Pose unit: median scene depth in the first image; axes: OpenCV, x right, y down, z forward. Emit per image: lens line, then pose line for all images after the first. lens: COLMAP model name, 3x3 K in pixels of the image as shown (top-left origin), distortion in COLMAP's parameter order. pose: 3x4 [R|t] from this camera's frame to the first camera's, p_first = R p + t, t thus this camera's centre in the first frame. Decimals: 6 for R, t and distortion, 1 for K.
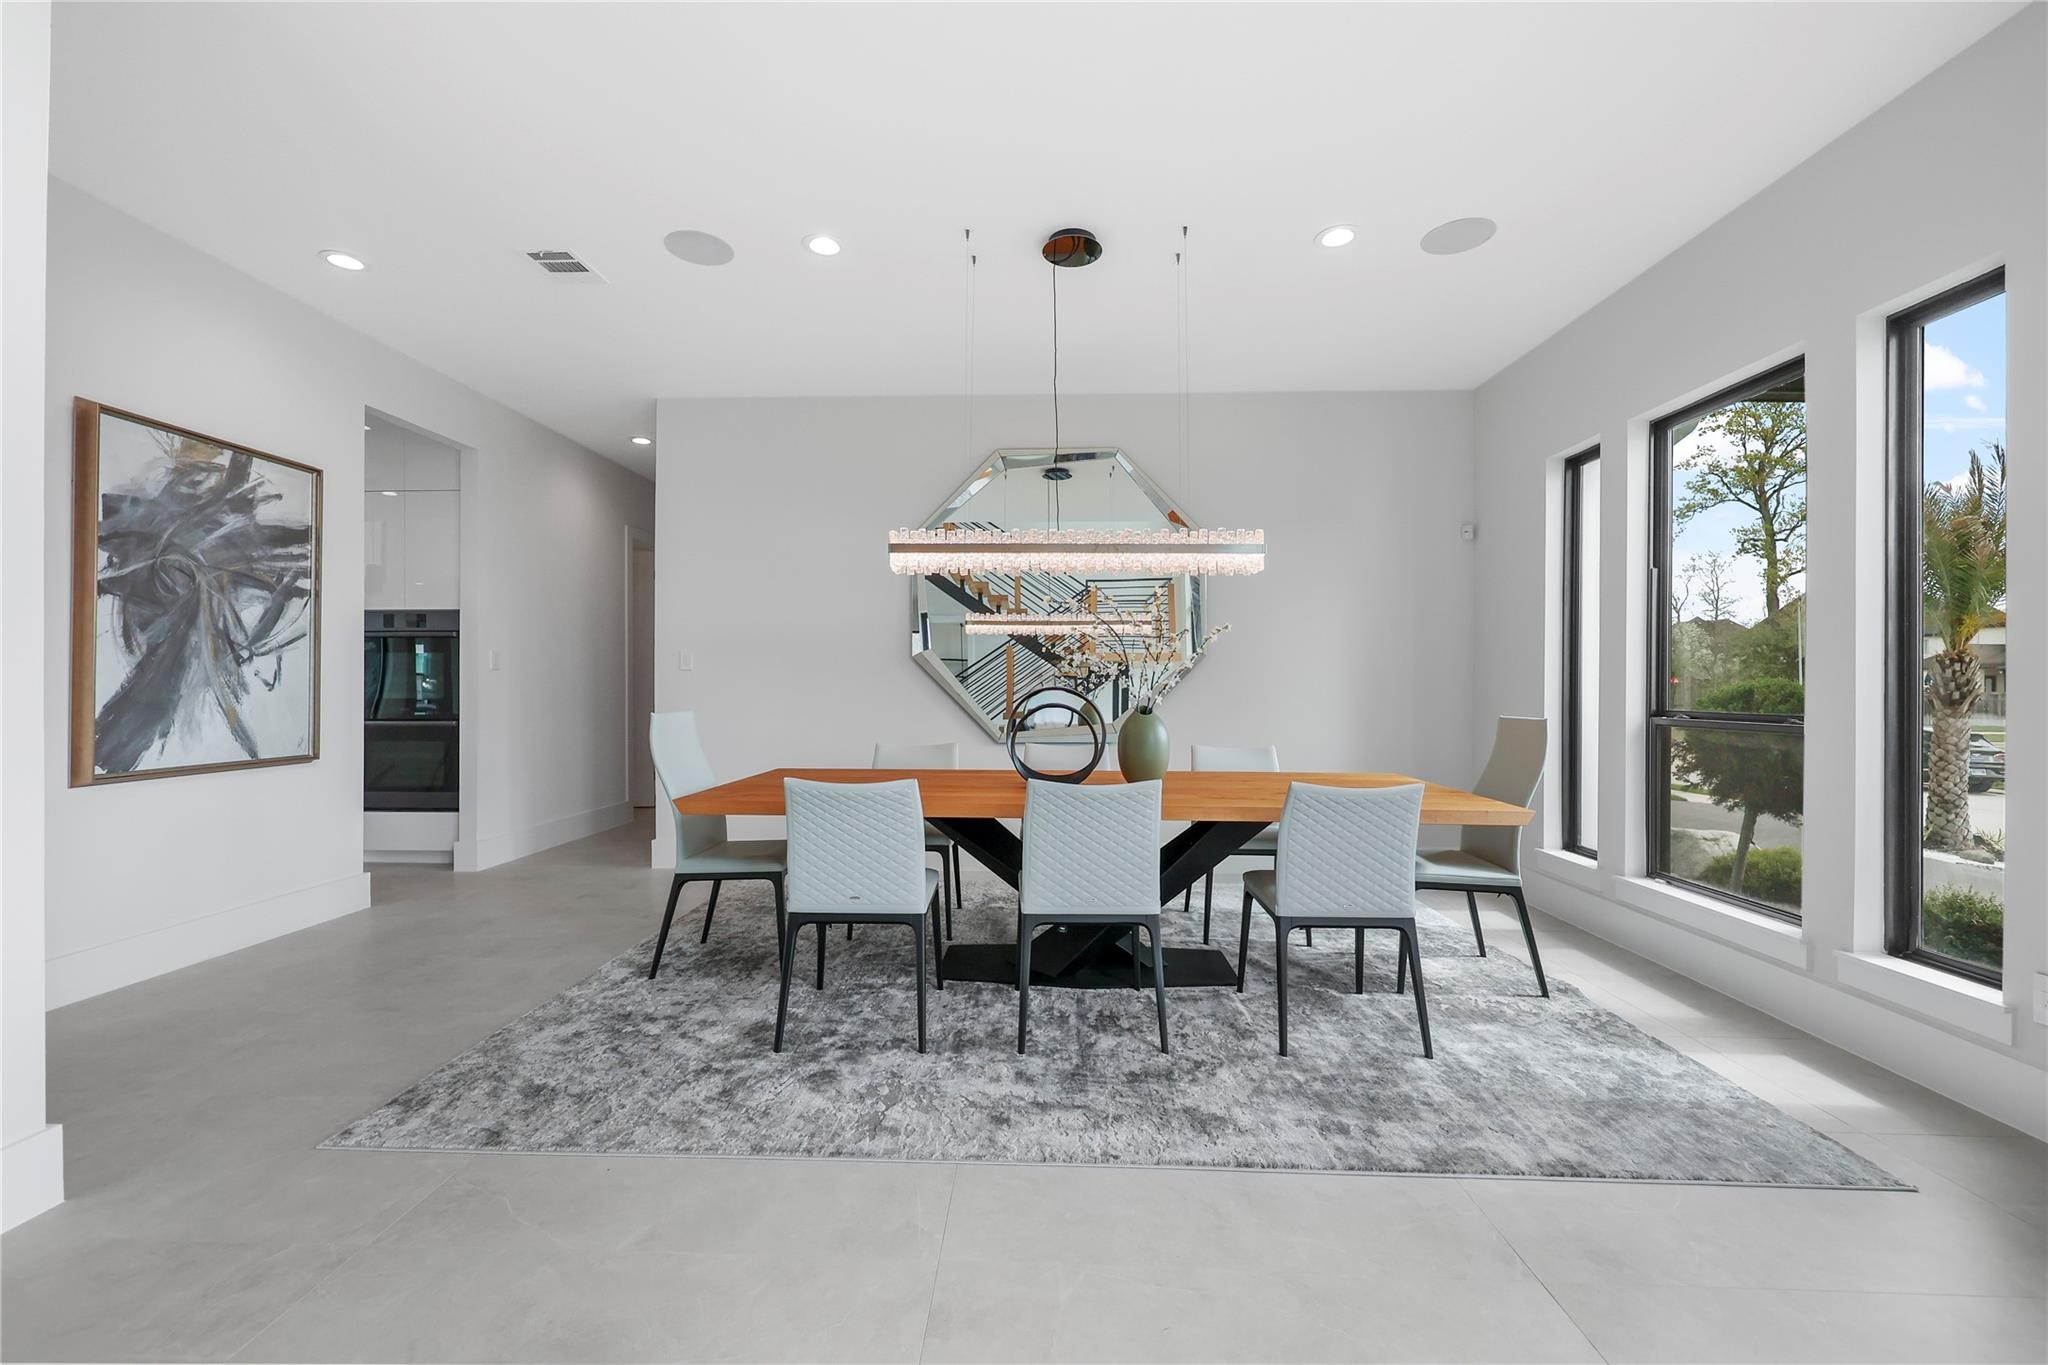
lens RADIAL K [[821.3, 0, 1019.1], [0, 821.3, 684.4], [0, 0, 1]] dist [0.000384, 0.000023]
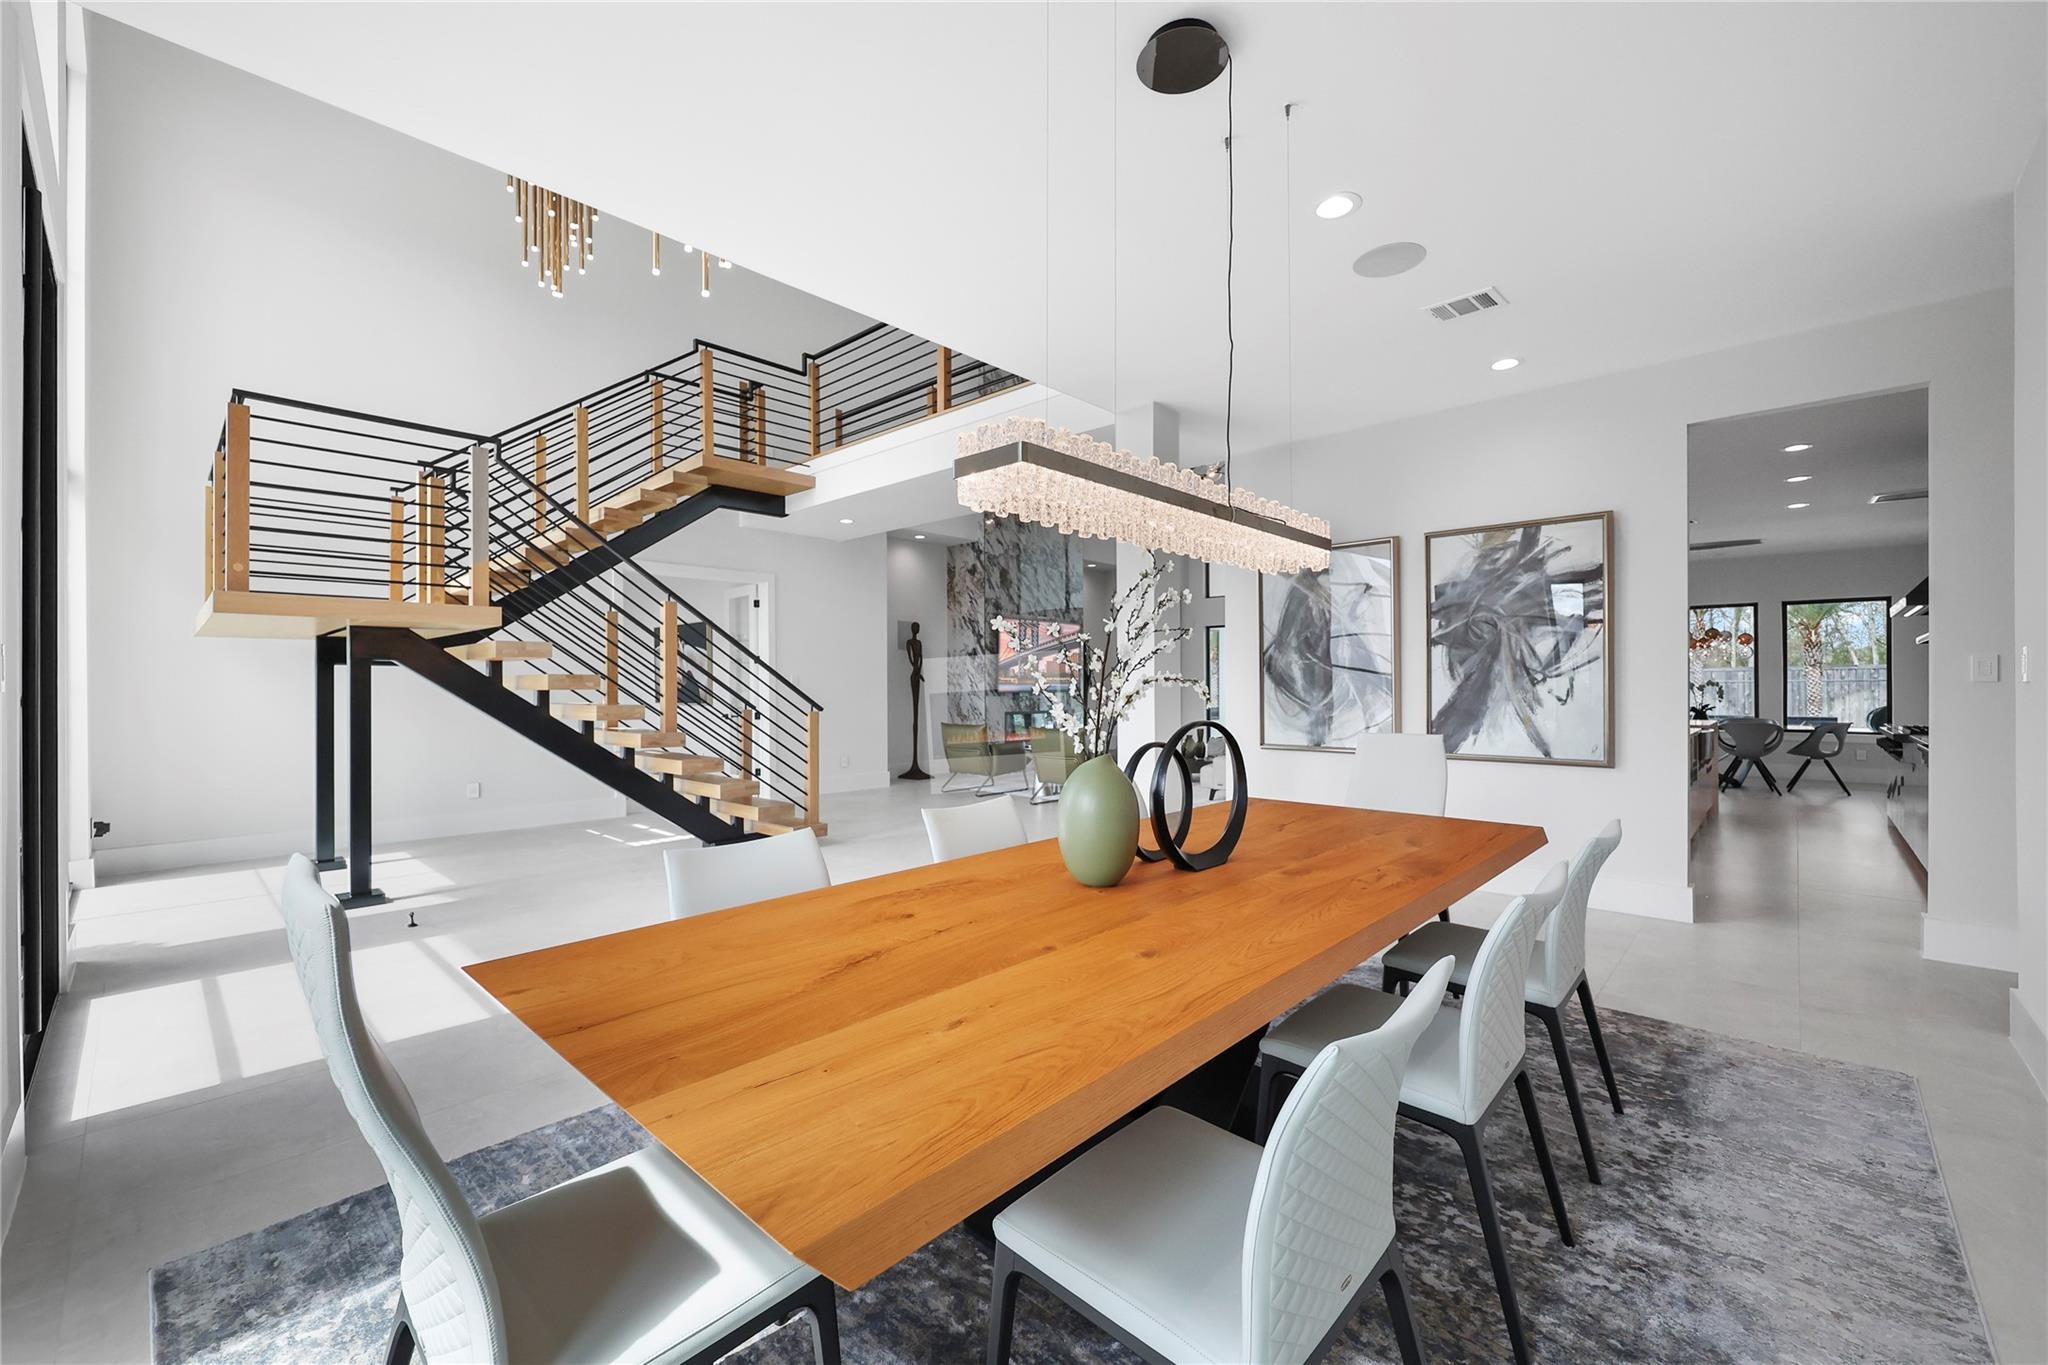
lens RADIAL K [[821.3, 0, 1019.1], [0, 821.3, 684.4], [0, 0, 1]] dist [0.000384, 0.000023]
pose [[-0.655360, 0.004589, -0.755303, 0.623169], [0.005169, 0.999985, 0.001590, -0.032210], [0.755299, -0.002862, -0.655374, 1.277078]]
